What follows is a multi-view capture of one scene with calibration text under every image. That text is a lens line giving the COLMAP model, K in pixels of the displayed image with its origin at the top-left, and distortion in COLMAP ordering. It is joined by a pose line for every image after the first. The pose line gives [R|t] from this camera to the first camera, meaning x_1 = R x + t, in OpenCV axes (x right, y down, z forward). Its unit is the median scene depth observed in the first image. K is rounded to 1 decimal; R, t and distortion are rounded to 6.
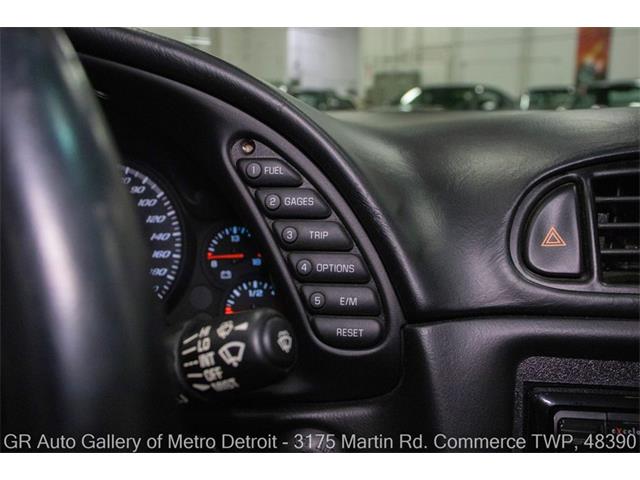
lens RADIAL K [[587.1, 0, 313.0], [0, 587.1, 238.1], [0, 0, 1]] dist [-0.108285, 0.015338]
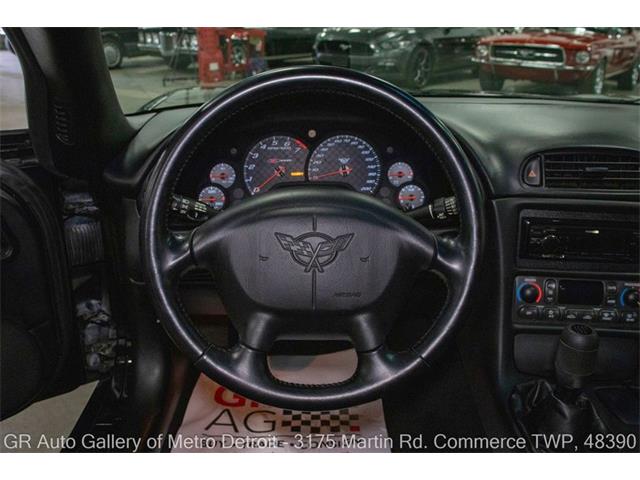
lens RADIAL K [[575.5, 0, 322.3], [0, 575.5, 230.9], [0, 0, 1]] dist [-0.105855, 0.004785]
pose [[0.994531, -0.014810, 0.103384, -1.075710], [-0.002720, 0.985887, 0.167393, -0.207830], [-0.104404, -0.166758, 0.980455, -2.027950]]
